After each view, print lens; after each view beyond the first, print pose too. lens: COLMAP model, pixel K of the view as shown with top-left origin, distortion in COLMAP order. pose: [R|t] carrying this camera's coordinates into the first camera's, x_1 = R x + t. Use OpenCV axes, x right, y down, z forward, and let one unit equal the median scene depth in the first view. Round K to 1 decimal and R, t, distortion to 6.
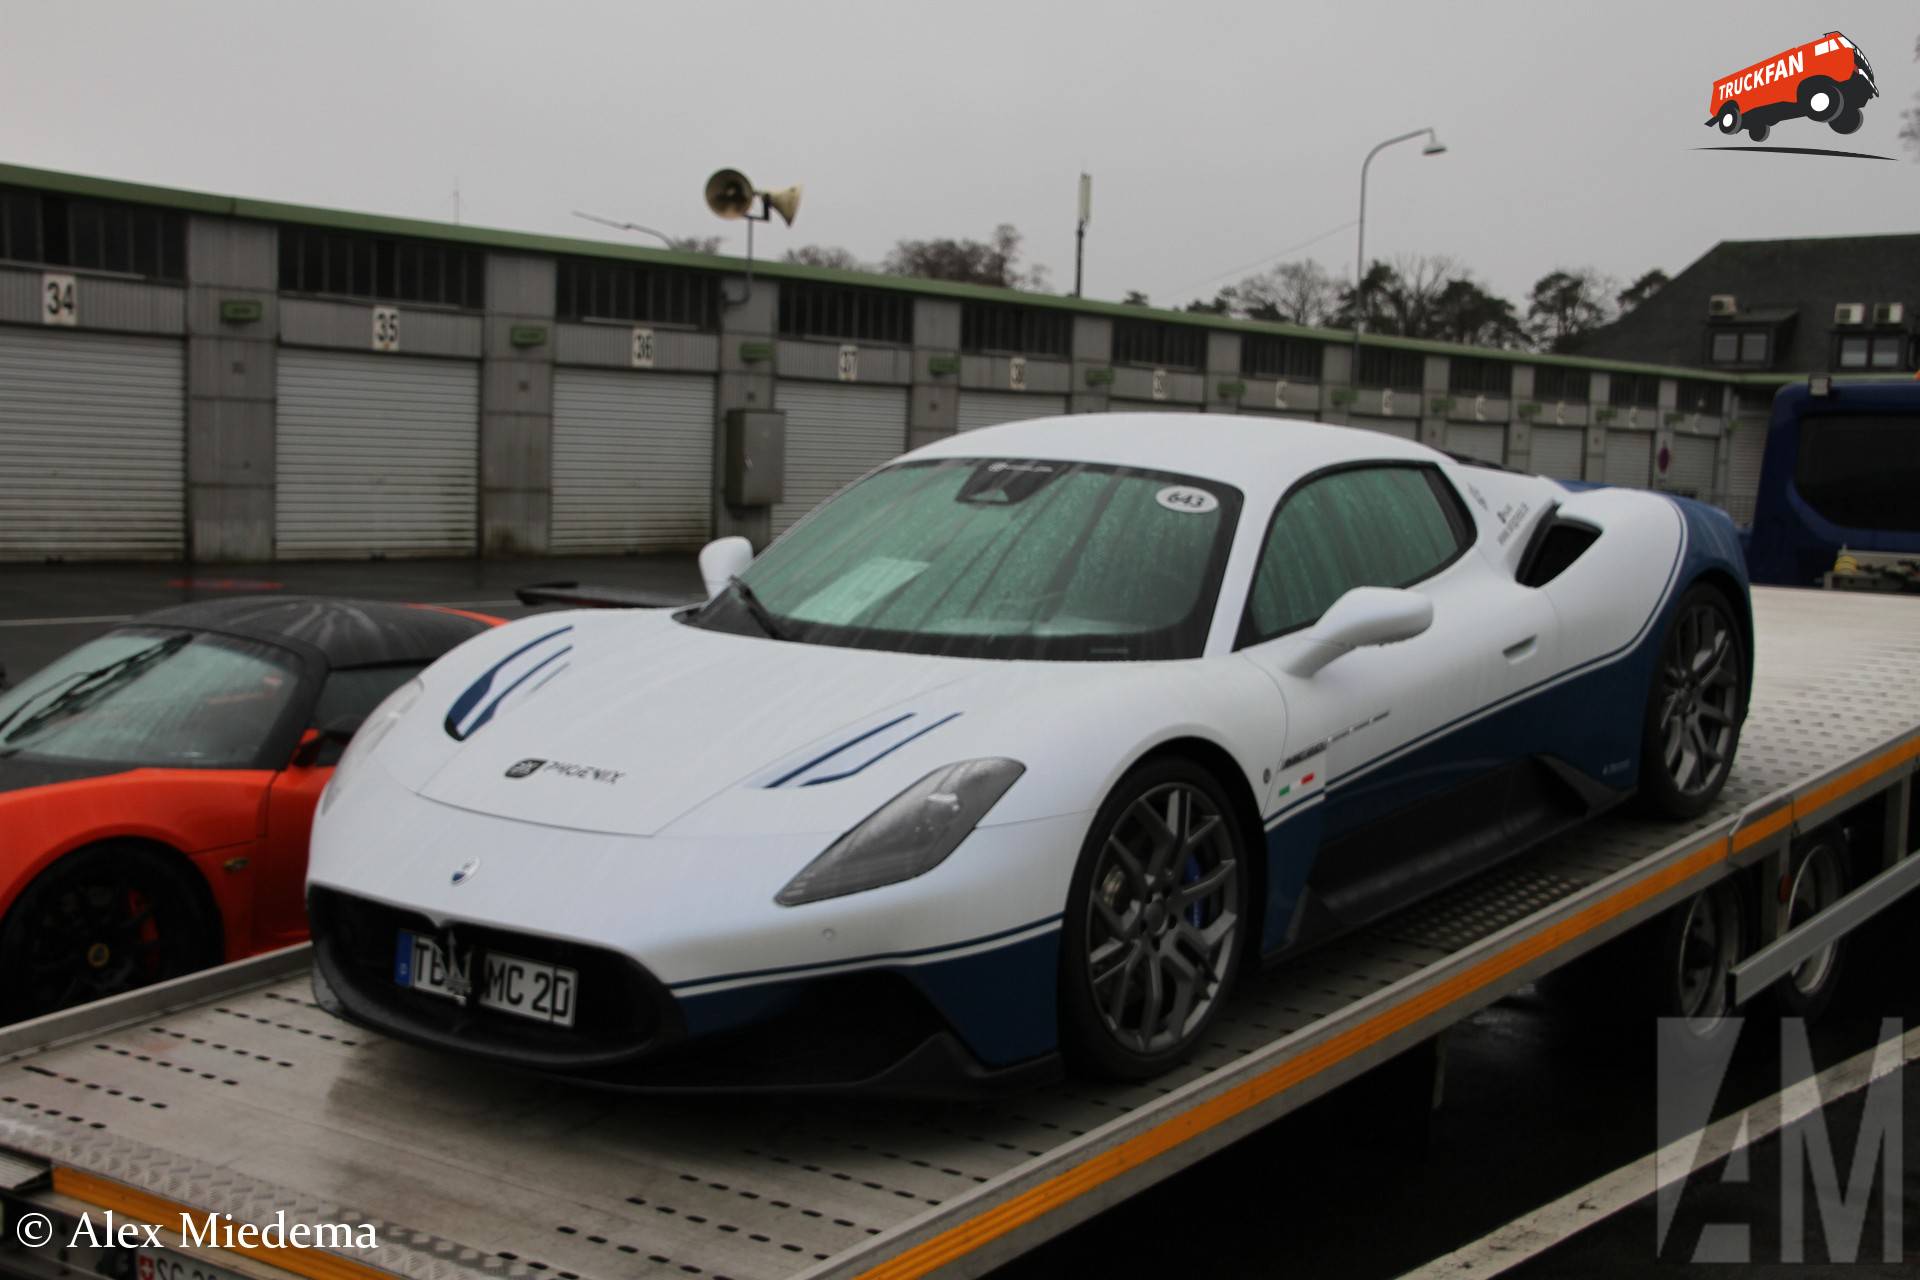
lens RADIAL K [[2467.9, 0, 954.2], [0, 2467.9, 701.0], [0, 0, 1]] dist [0.009193, 0.500138]
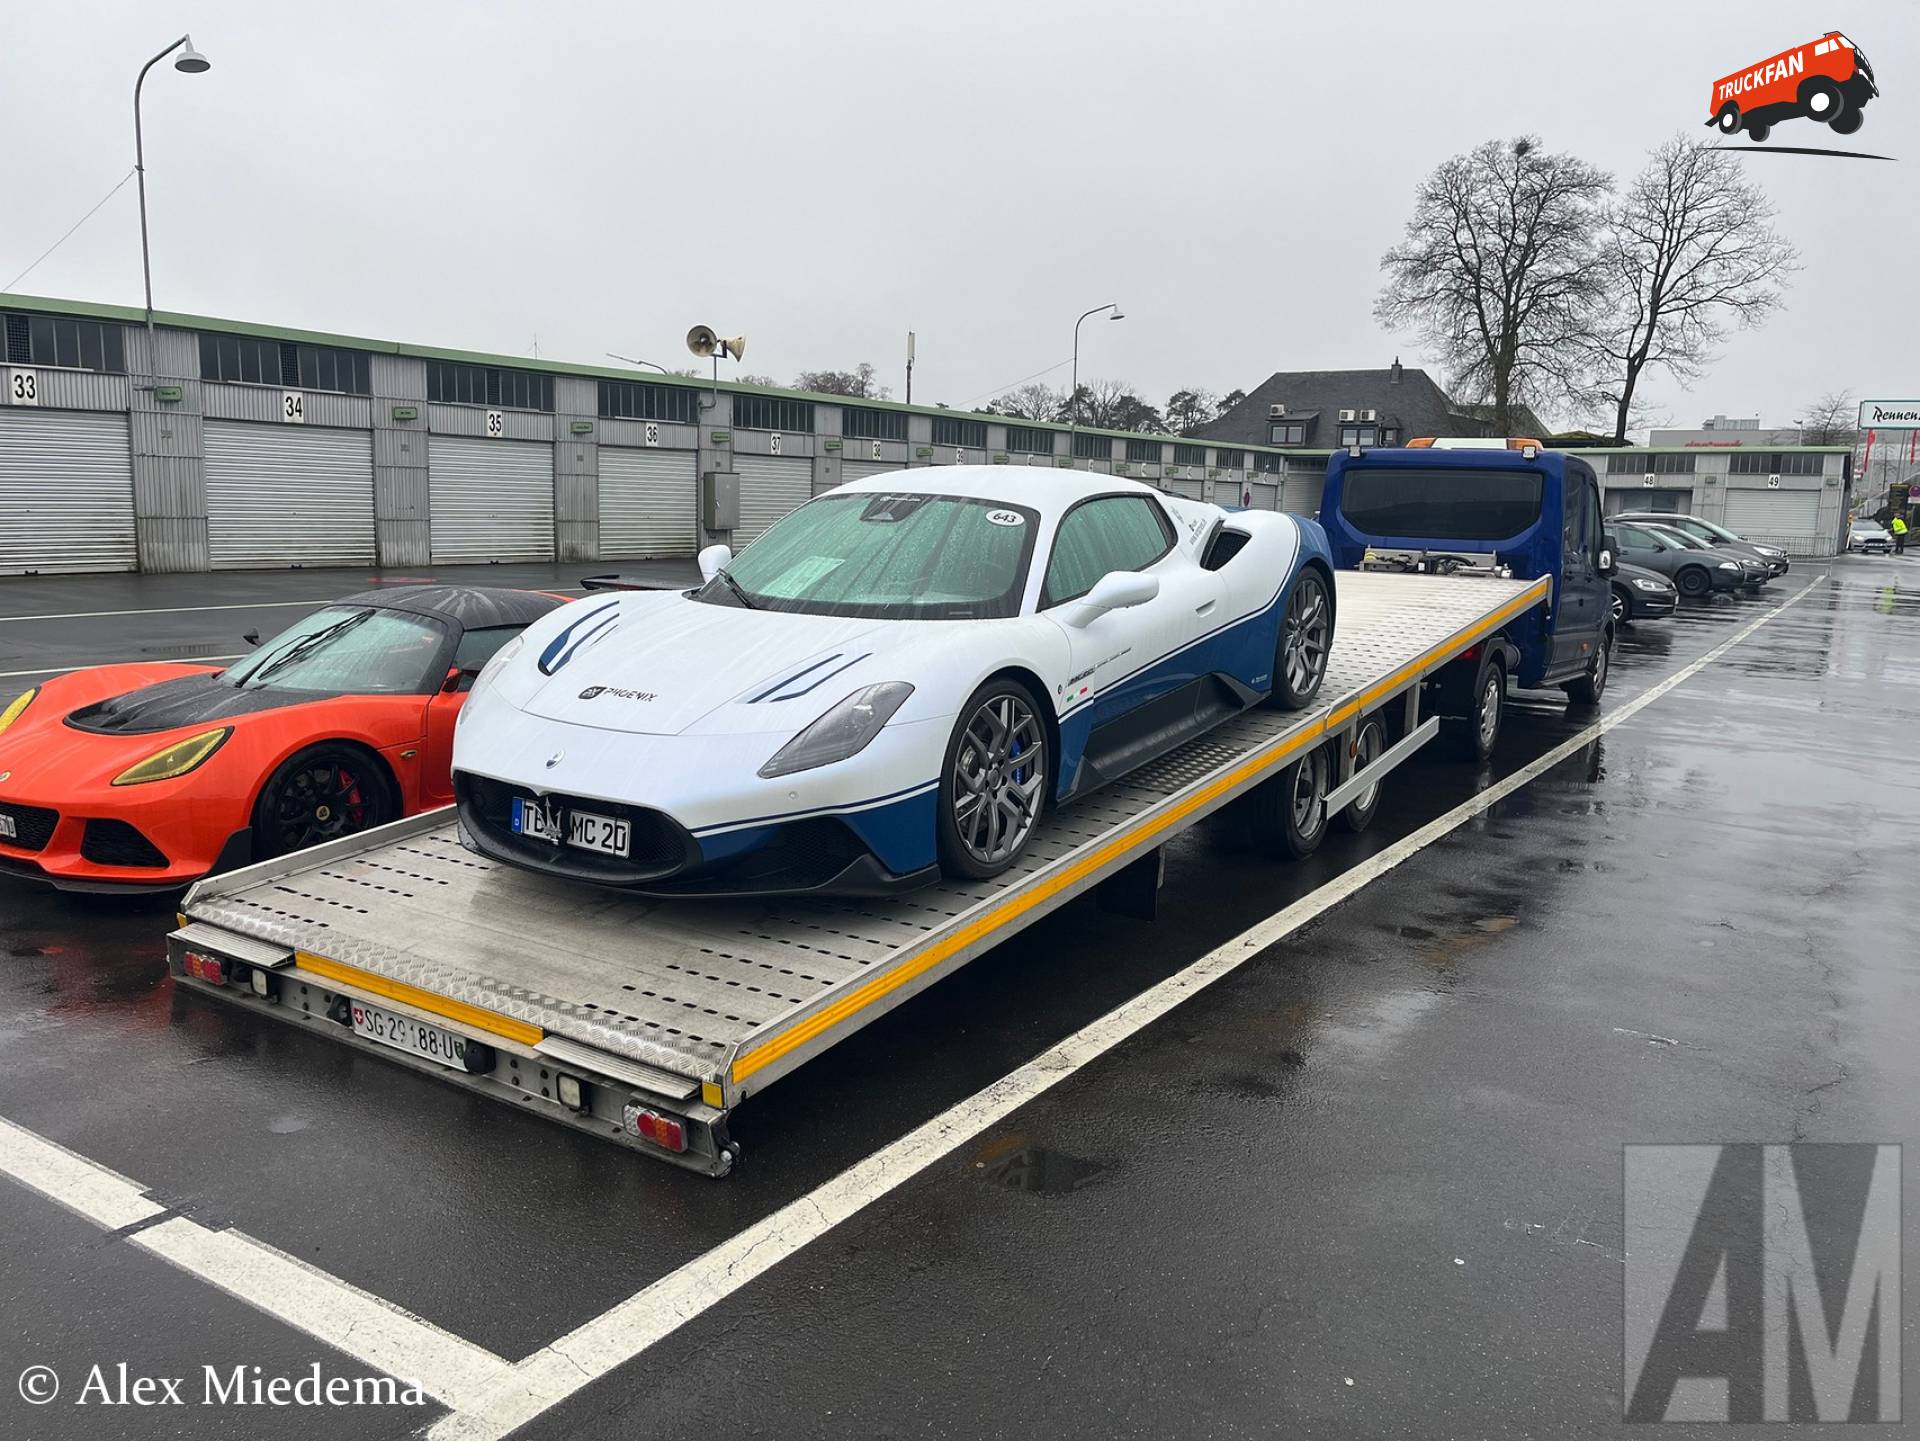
lens RADIAL K [[1420.3, 0, 937.7], [0, 1420.3, 732.6], [0, 0, 1]] dist [0.067442, -0.083006]
pose [[0.997517, -0.019370, 0.067716, -0.012564], [0.015091, 0.997891, 0.063139, -0.000904], [-0.068796, -0.061960, 0.995705, 0.062153]]
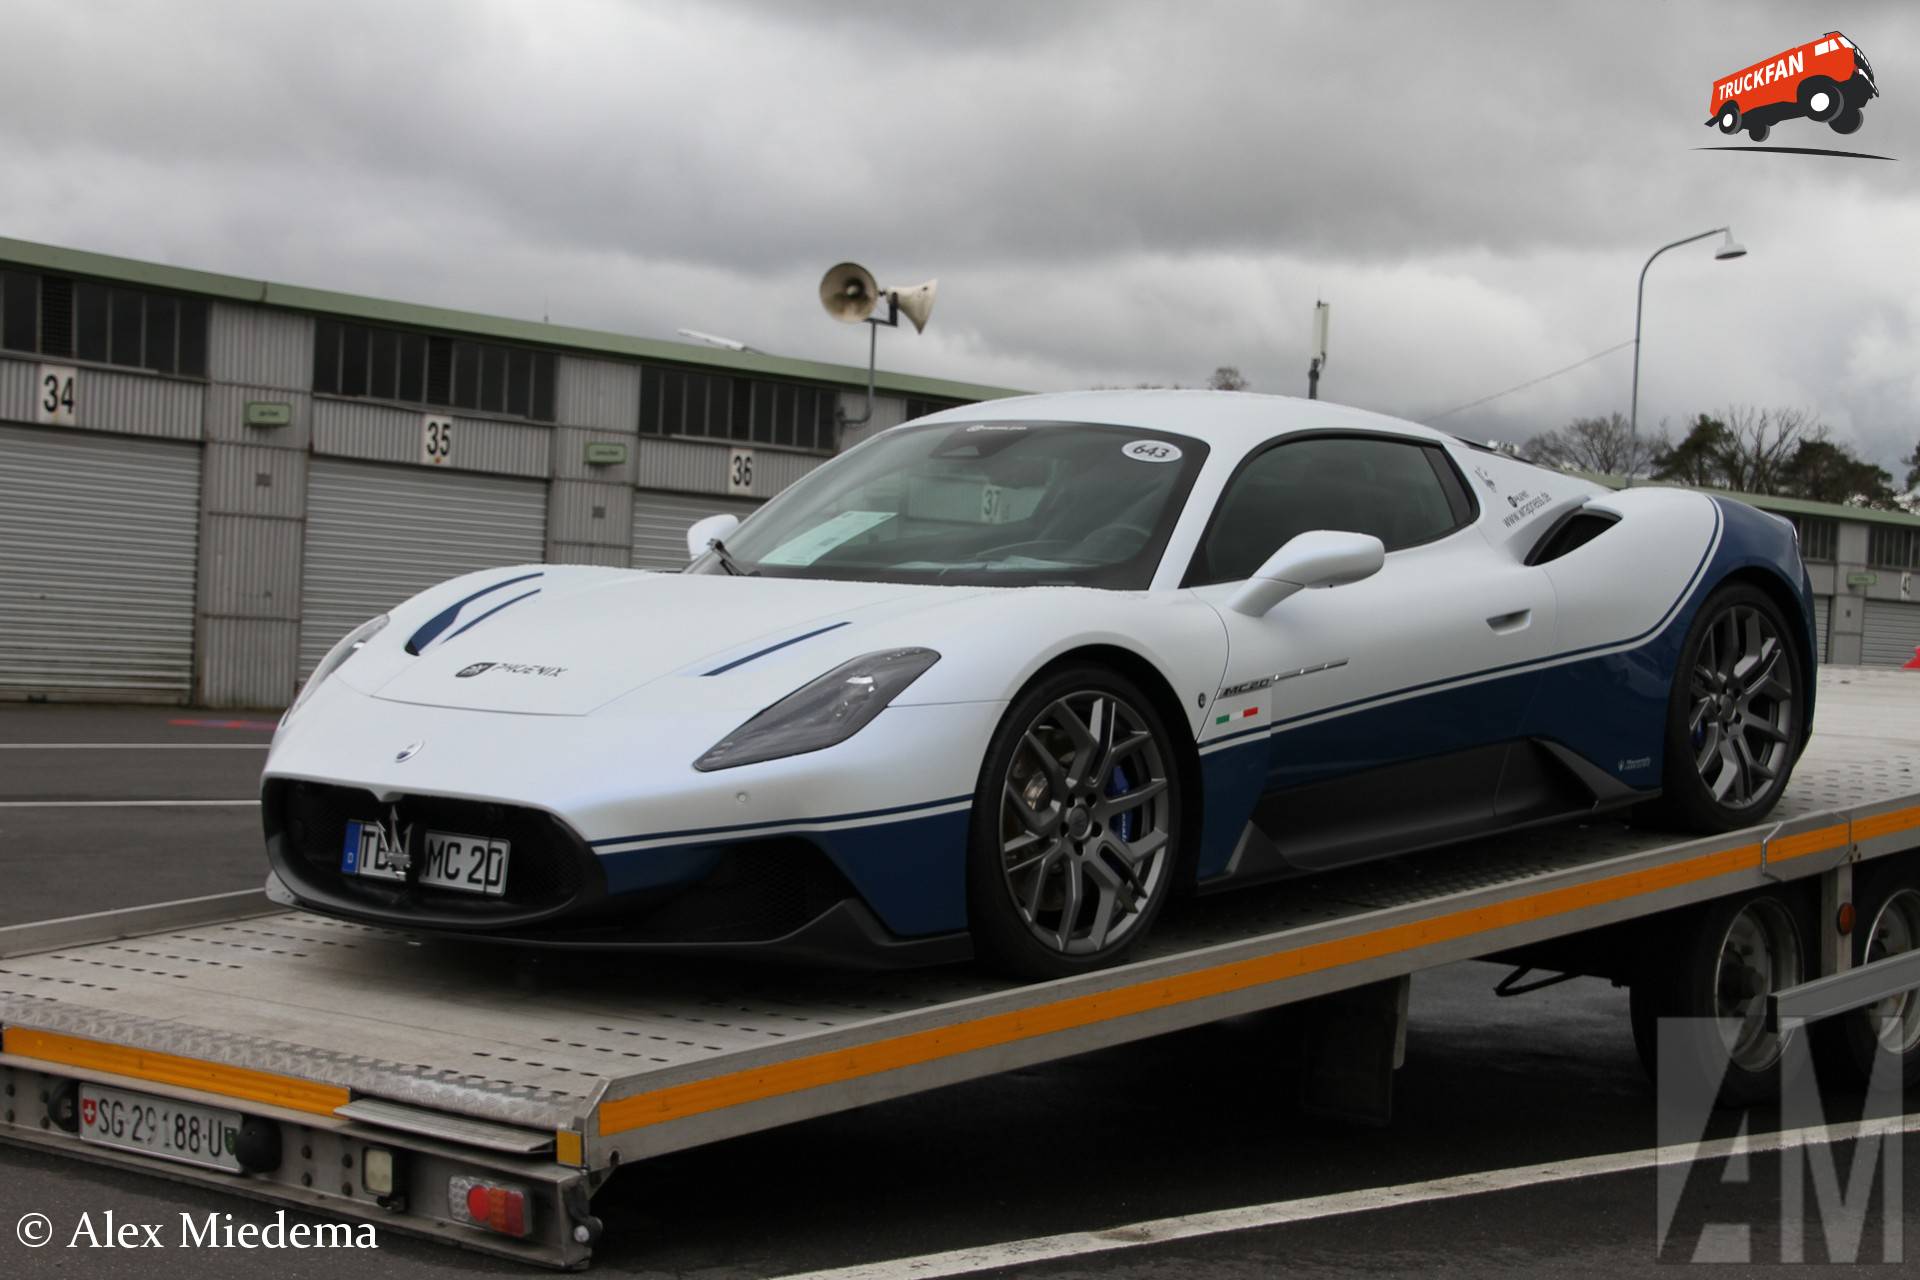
lens RADIAL K [[3125.9, 0, 960.5], [0, 3125.9, 710.9], [0, 0, 1]] dist [0.147740, 1.126873]
pose [[0.997762, 0.016991, -0.064675, 0.085883], [-0.022286, 0.996378, -0.082058, 0.110383], [0.063047, 0.083316, 0.994527, -0.221604]]
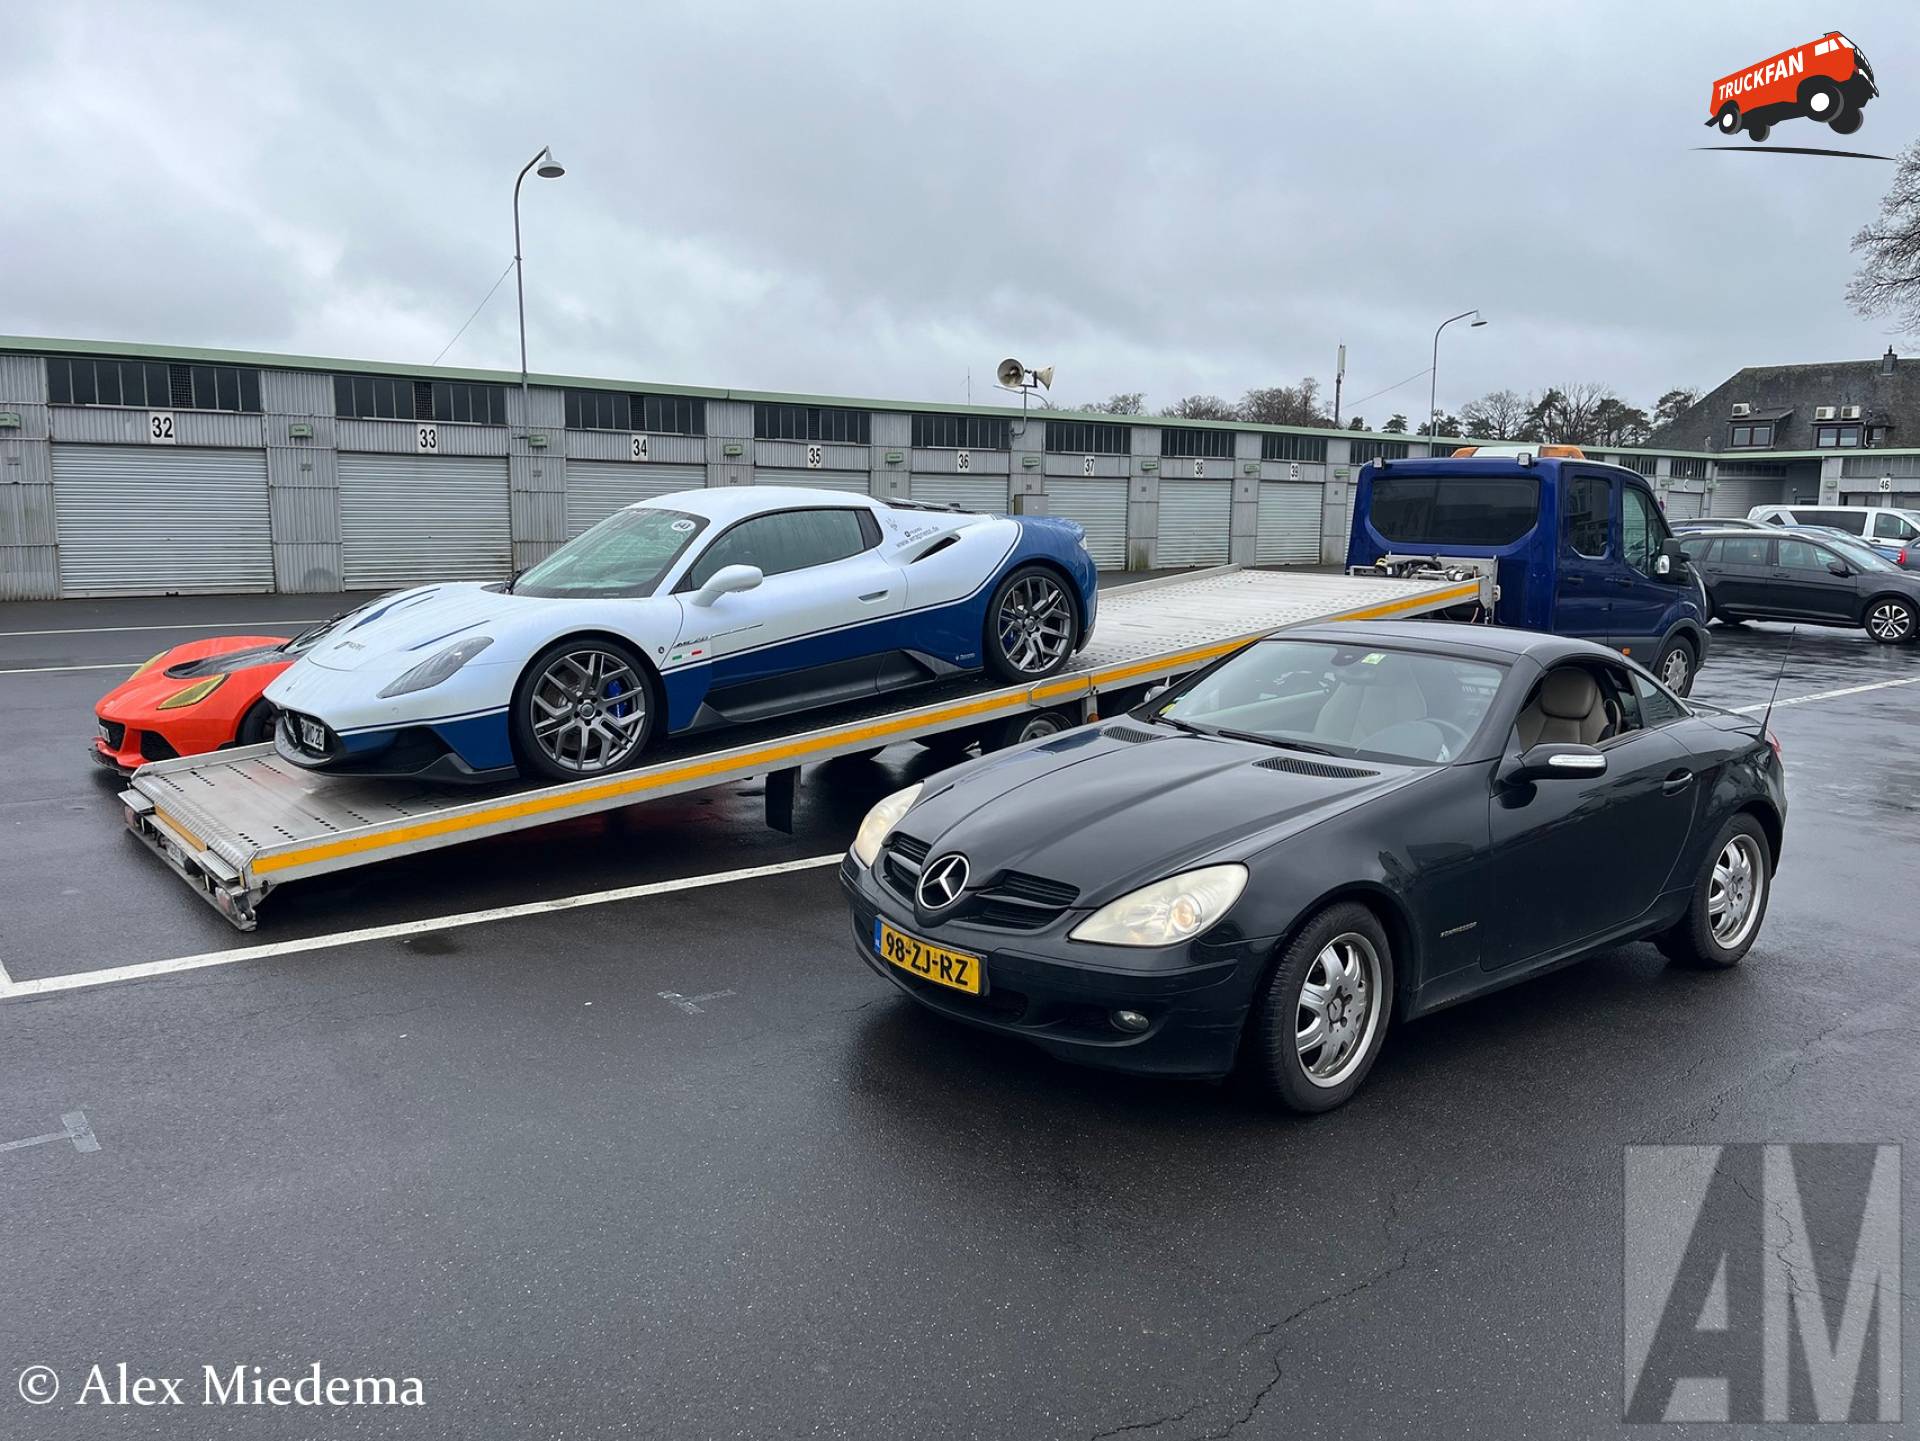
lens RADIAL K [[1420.3, 0, 937.7], [0, 1420.3, 732.6], [0, 0, 1]] dist [0.067442, -0.083006]
pose [[0.970060, 0.012773, -0.242529, 0.521627], [-0.001494, 0.998911, 0.046633, 0.034308], [0.242861, -0.044875, 0.969023, -0.132900]]
